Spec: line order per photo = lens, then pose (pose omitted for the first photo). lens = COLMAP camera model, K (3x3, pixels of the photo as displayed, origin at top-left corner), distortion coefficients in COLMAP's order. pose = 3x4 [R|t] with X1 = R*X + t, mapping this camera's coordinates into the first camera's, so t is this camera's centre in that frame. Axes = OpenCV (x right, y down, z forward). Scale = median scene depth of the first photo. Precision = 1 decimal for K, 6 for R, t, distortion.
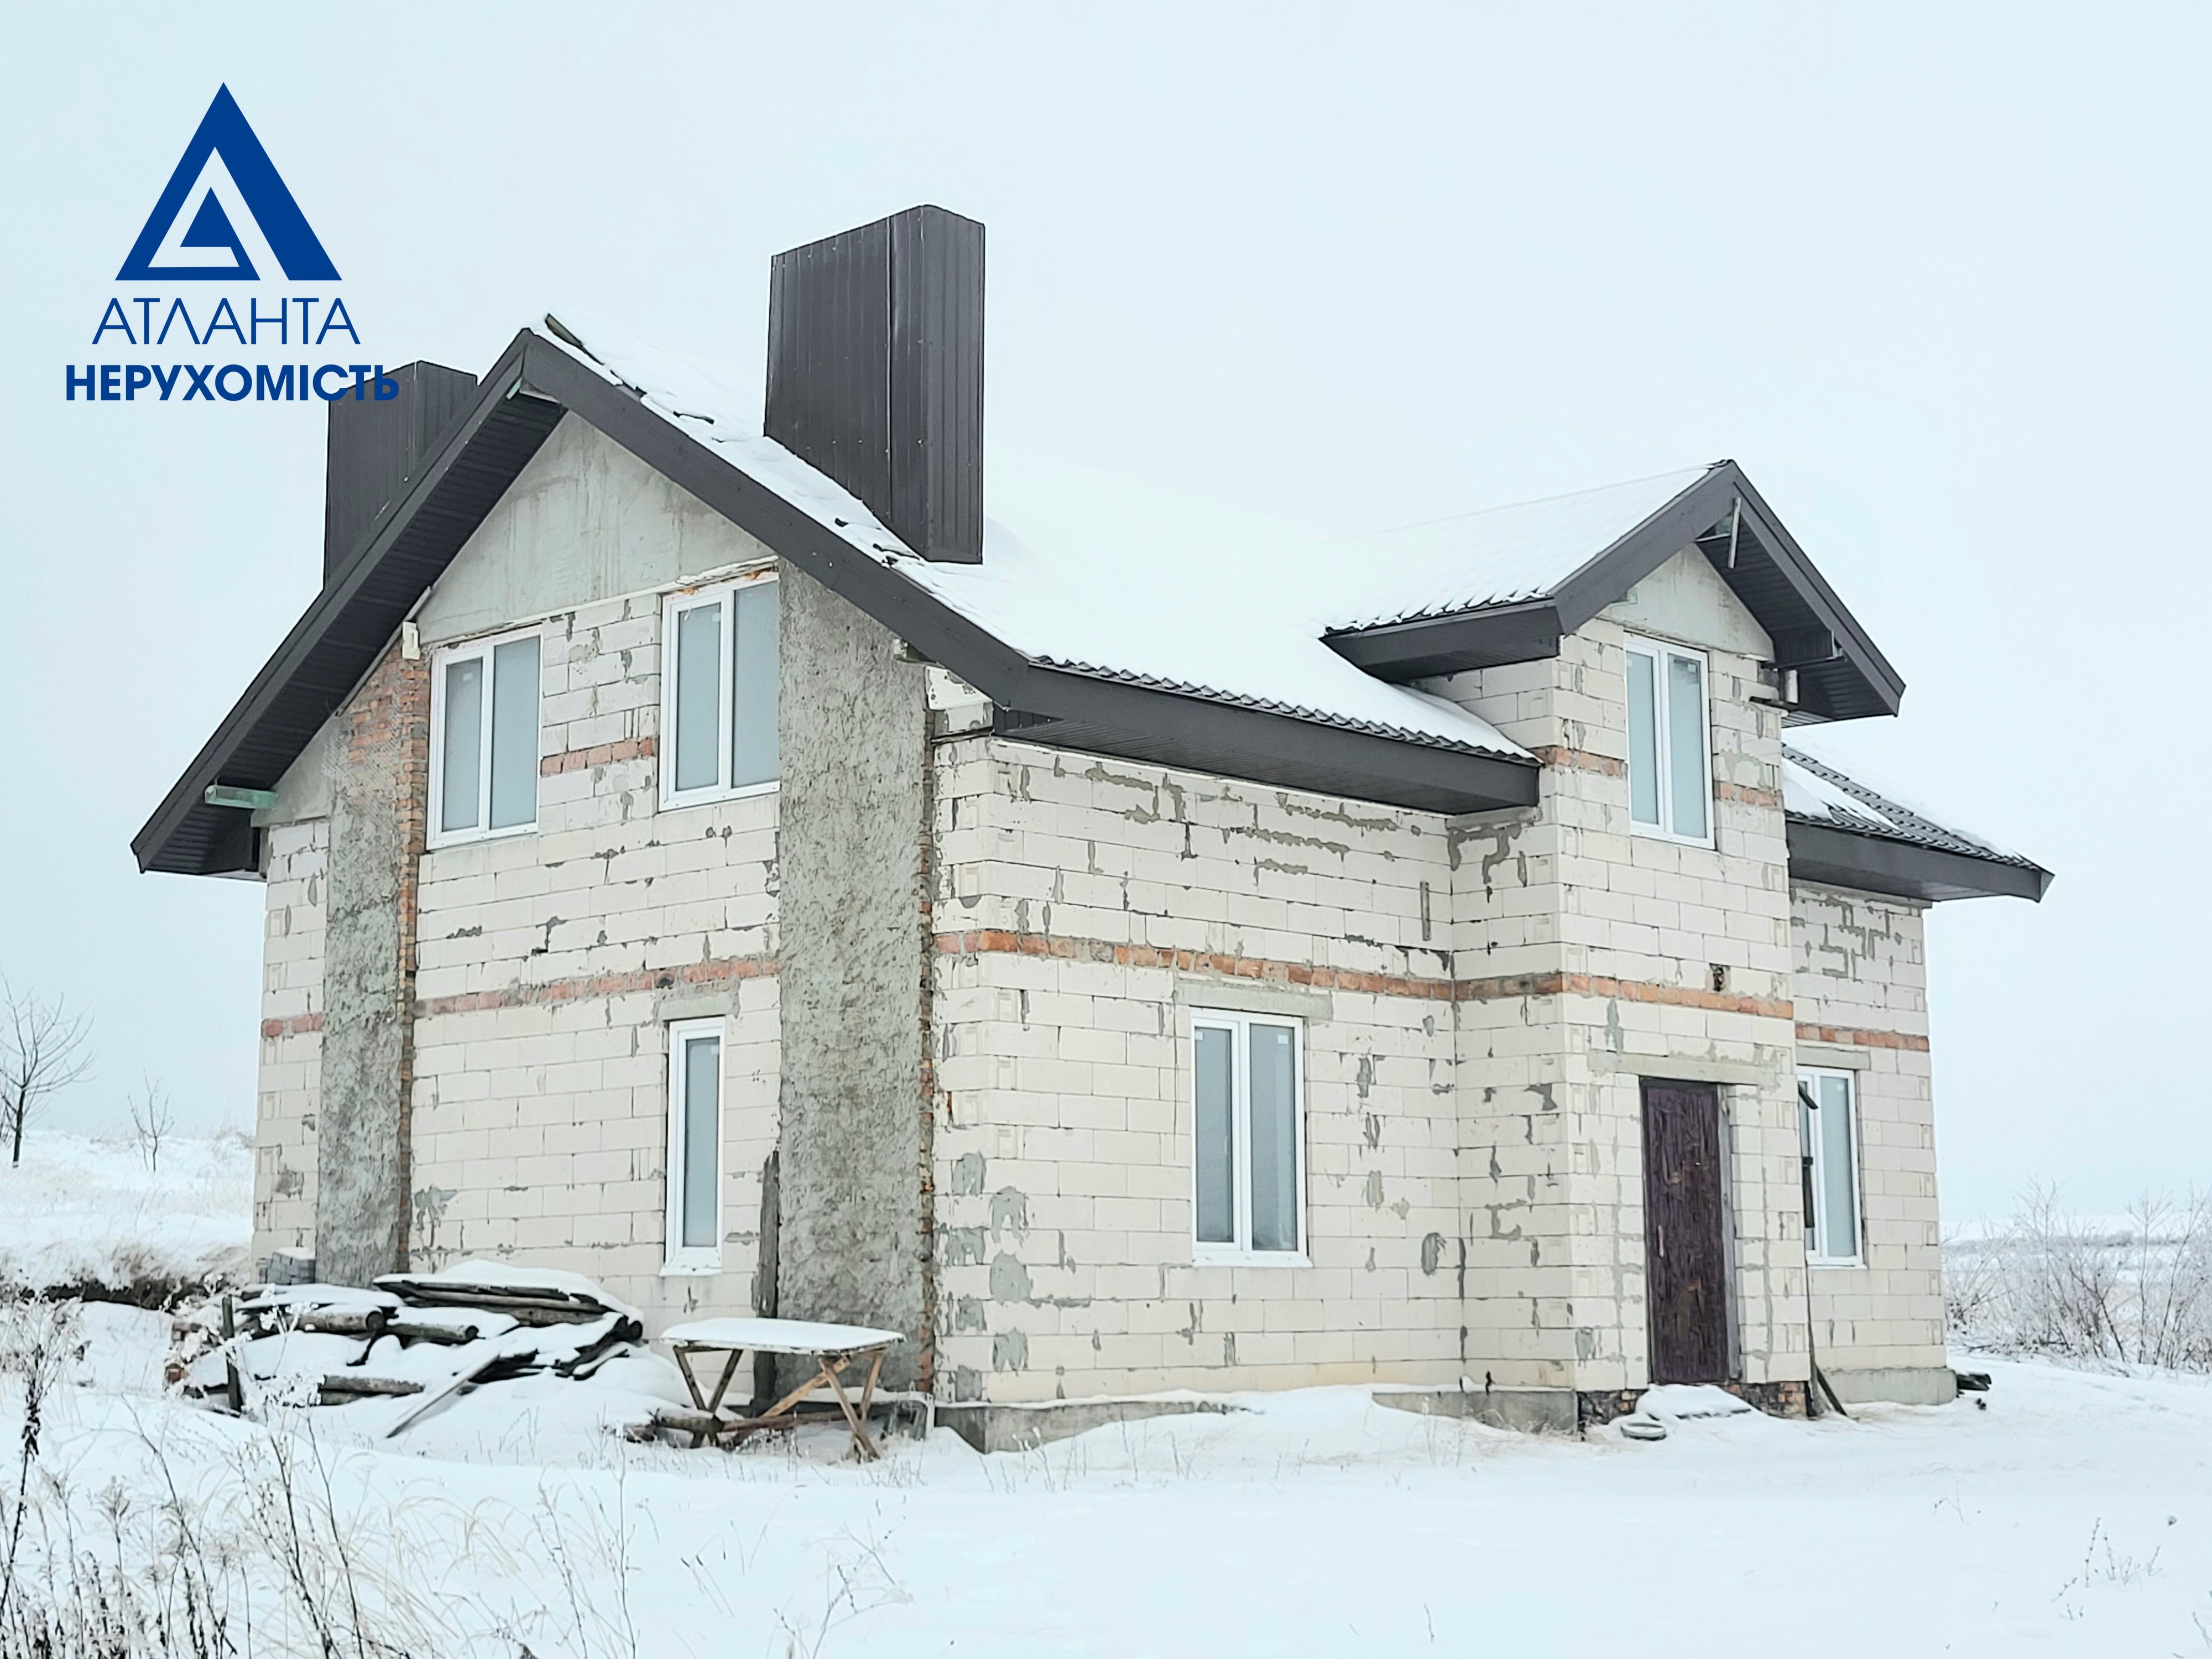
lens RADIAL K [[3183.8, 0, 1104.0], [0, 3183.8, 815.3], [0, 0, 1]] dist [0.053137, 0.000000]
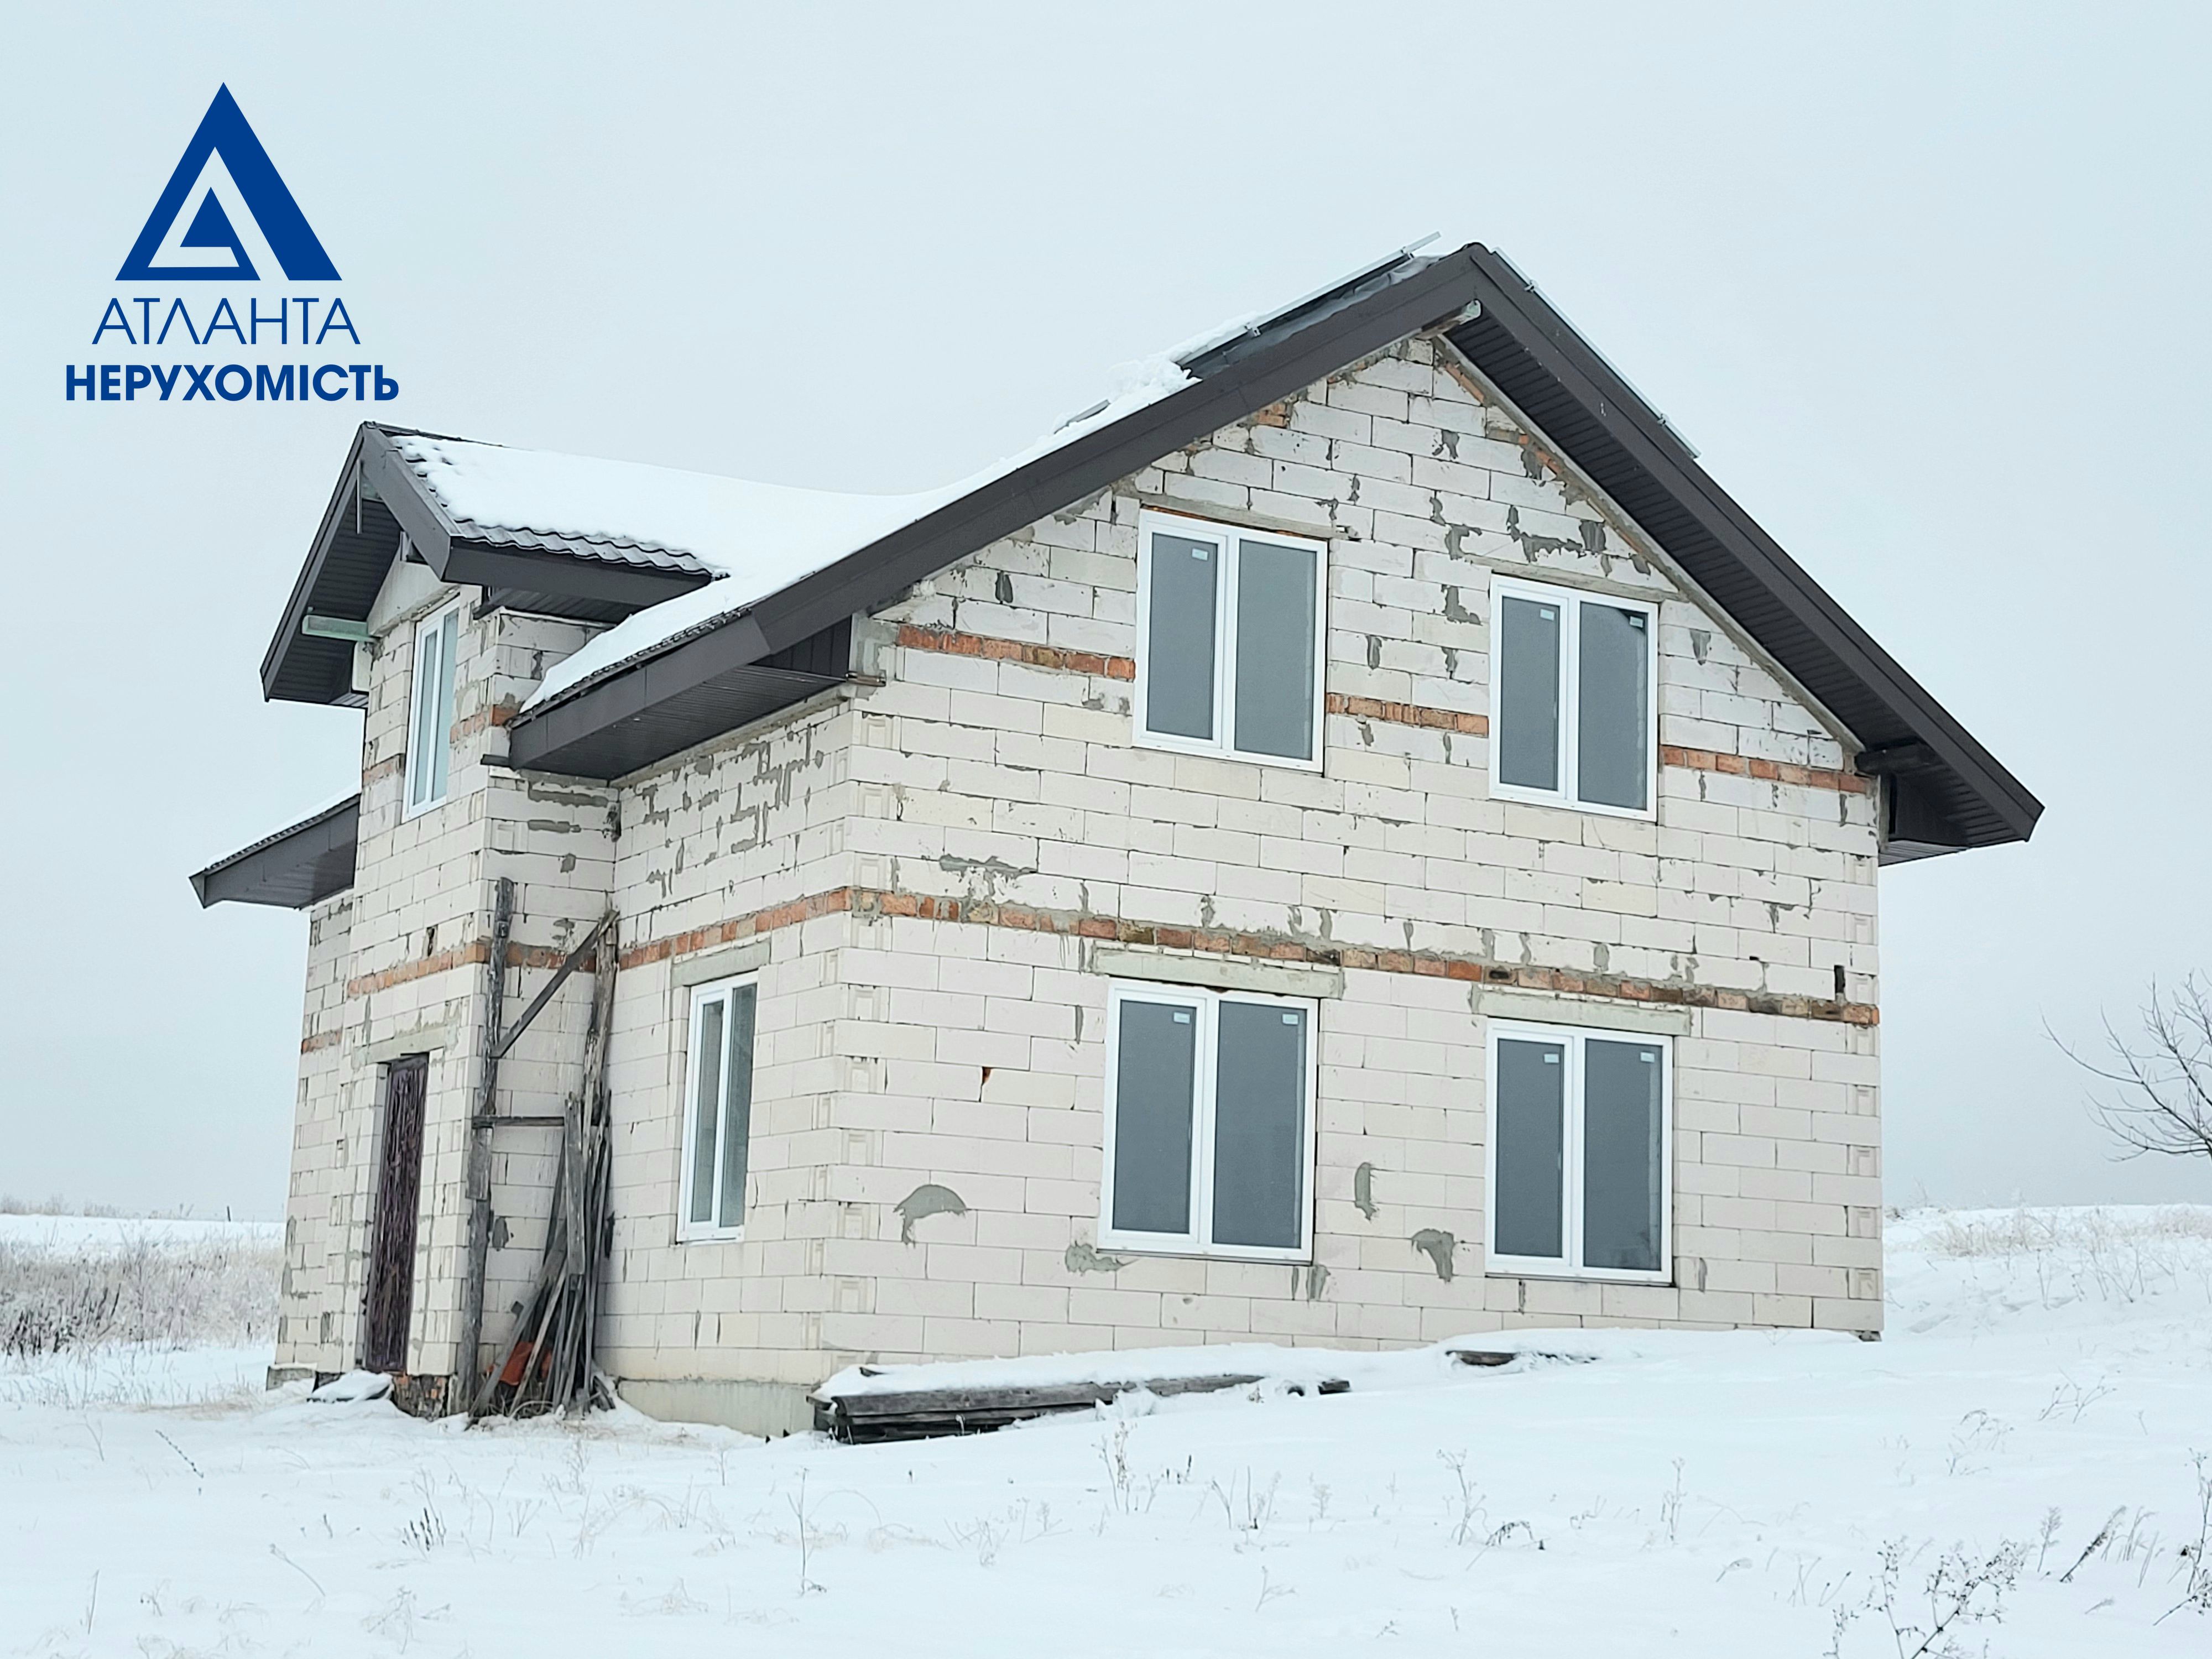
lens RADIAL K [[3183.8, 0, 1099.3], [0, 3183.8, 825.8], [0, 0, 1]] dist [0.053137, 0.000000]
pose [[-0.311920, -0.165186, -0.935639, 1.078499], [0.114161, 0.971120, -0.209508, 0.252091], [0.943225, -0.172163, -0.284054, 1.551023]]
